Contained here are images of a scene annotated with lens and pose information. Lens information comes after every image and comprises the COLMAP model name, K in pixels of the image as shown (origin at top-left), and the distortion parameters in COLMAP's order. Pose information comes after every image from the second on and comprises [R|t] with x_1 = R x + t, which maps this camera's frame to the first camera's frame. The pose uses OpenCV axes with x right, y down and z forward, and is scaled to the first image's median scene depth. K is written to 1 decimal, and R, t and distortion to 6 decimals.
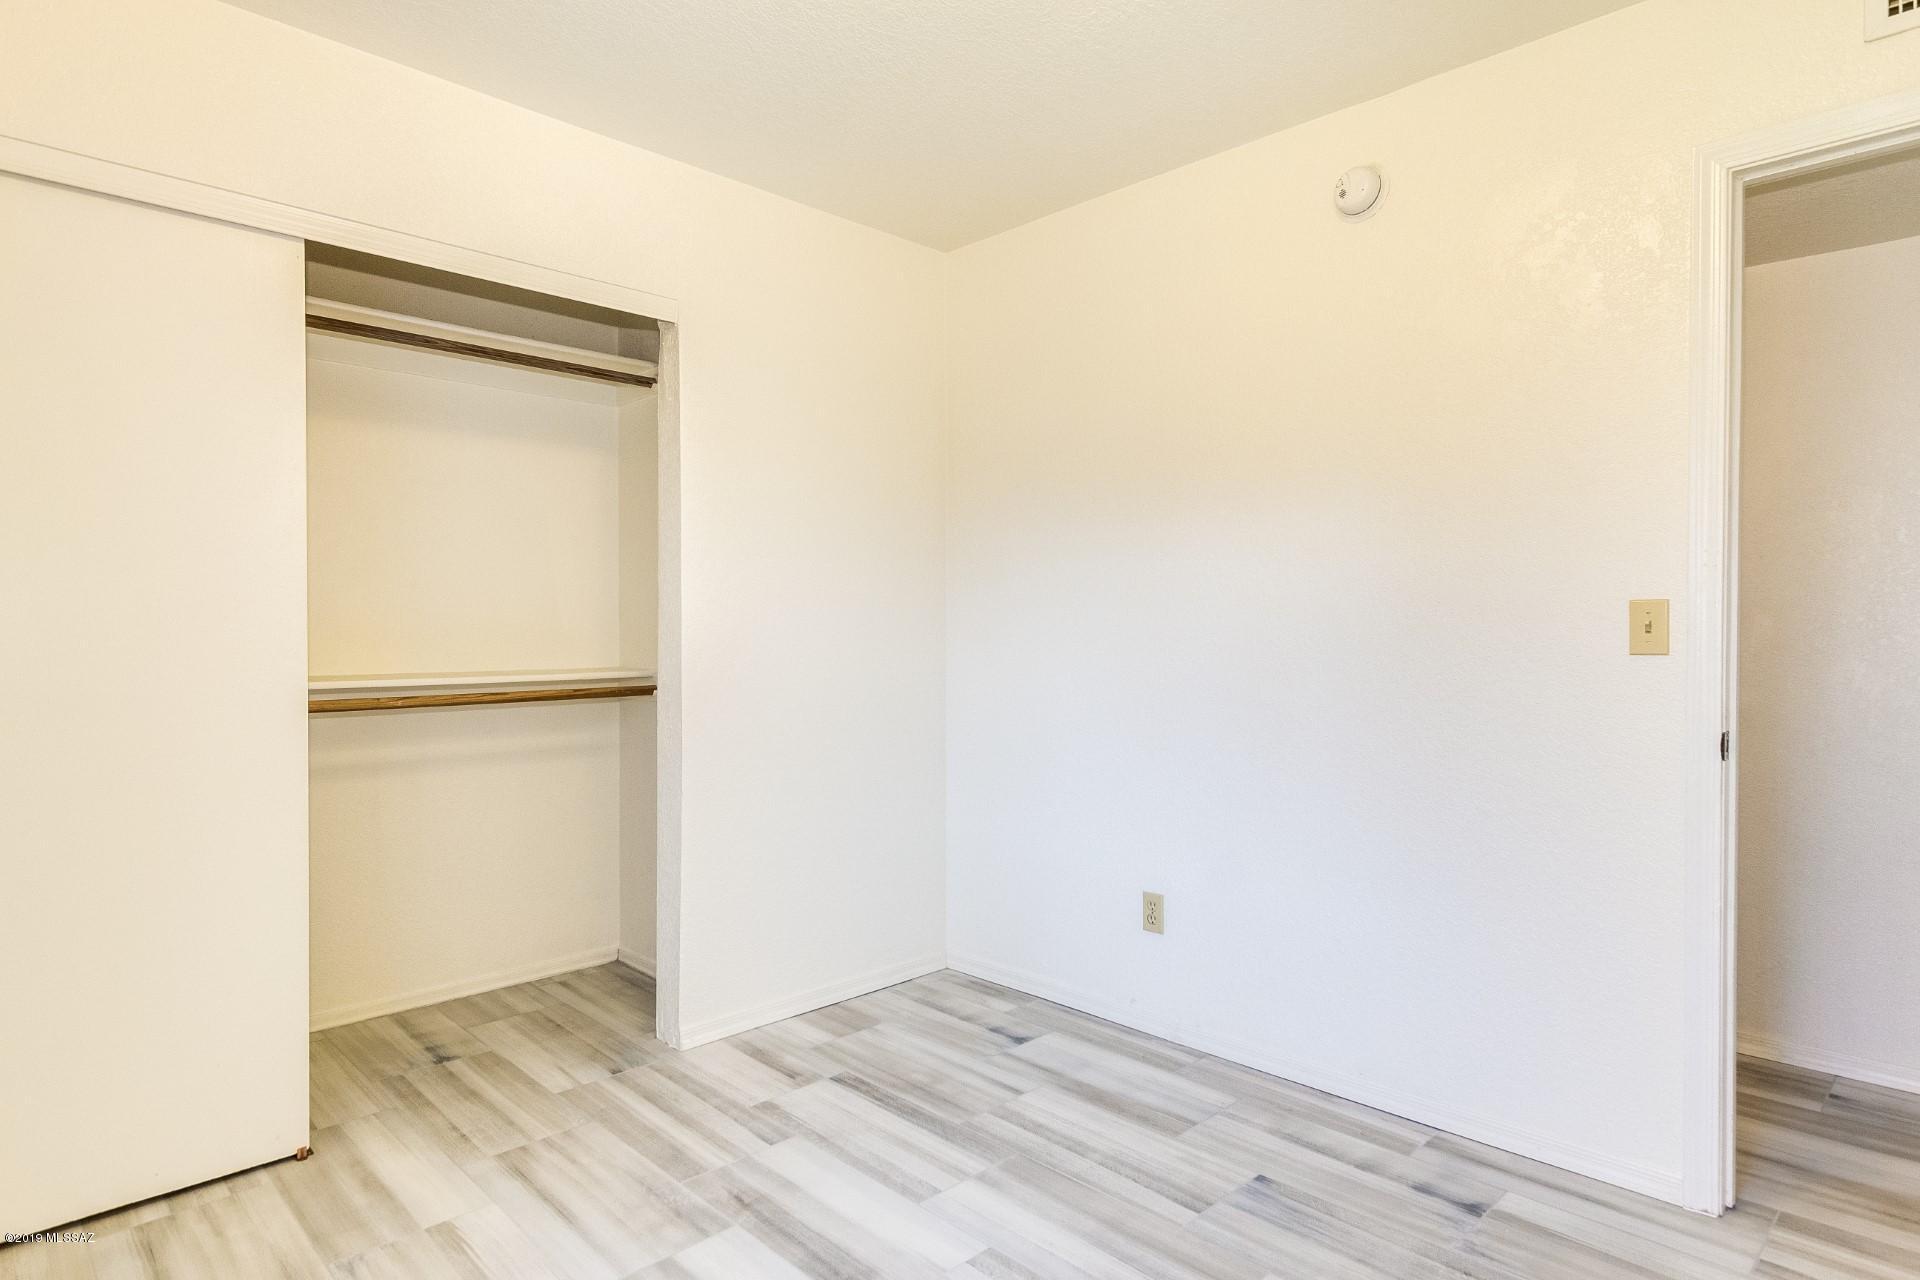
lens RADIAL K [[1063.8, 0, 960.0], [0, 1063.8, 640.0], [0, 0, 1]] dist [0.009907, -0.001816]
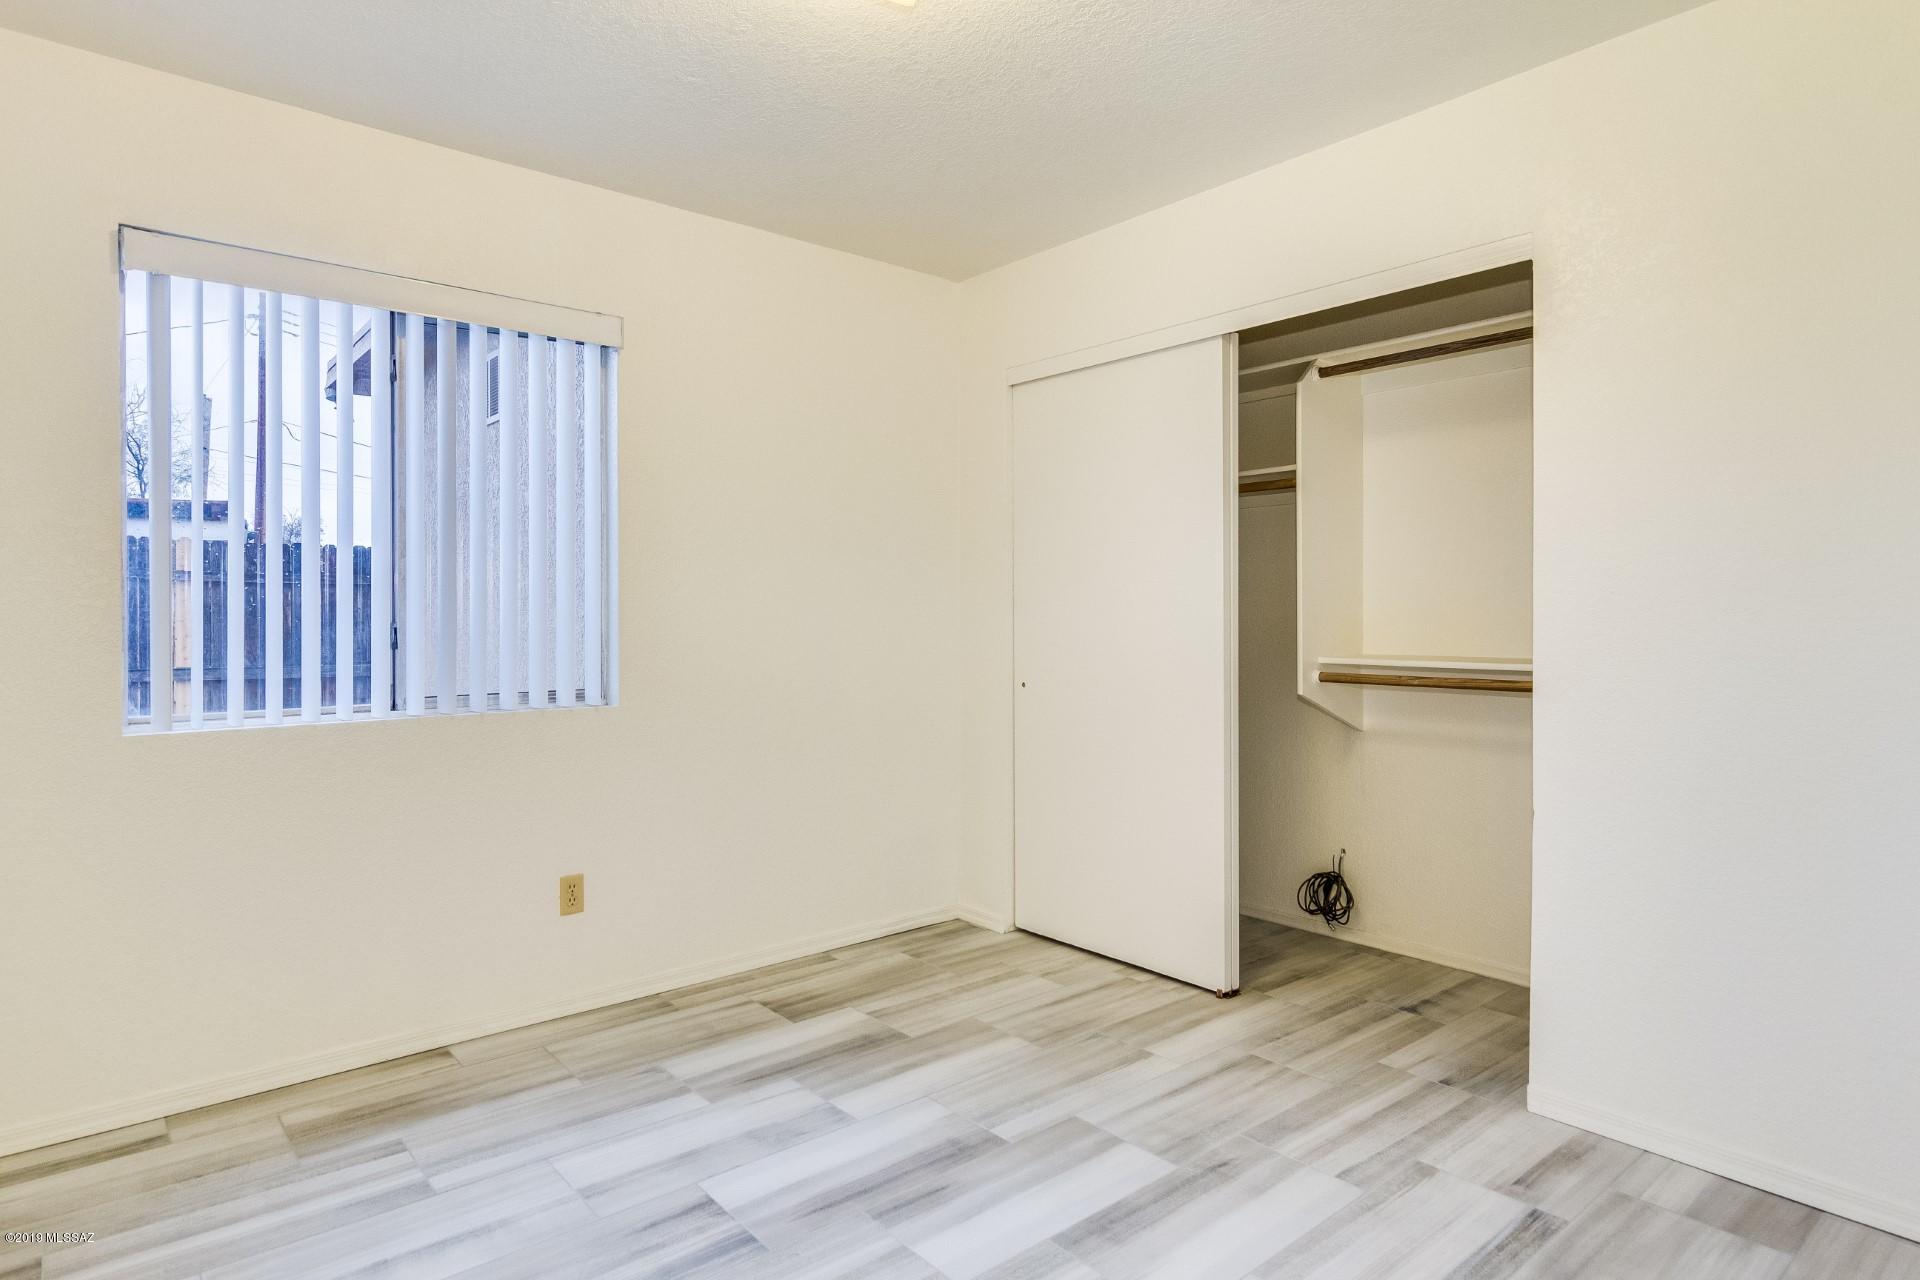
lens RADIAL K [[1061.0, 0, 947.0], [0, 1061.0, 618.5], [0, 0, 1]] dist [0.009739, -0.004131]
pose [[-0.084880, 0.004469, -0.996381, 0.708488], [-0.009743, 0.999938, 0.005315, -0.009511], [0.996344, 0.010159, -0.084831, 0.683142]]
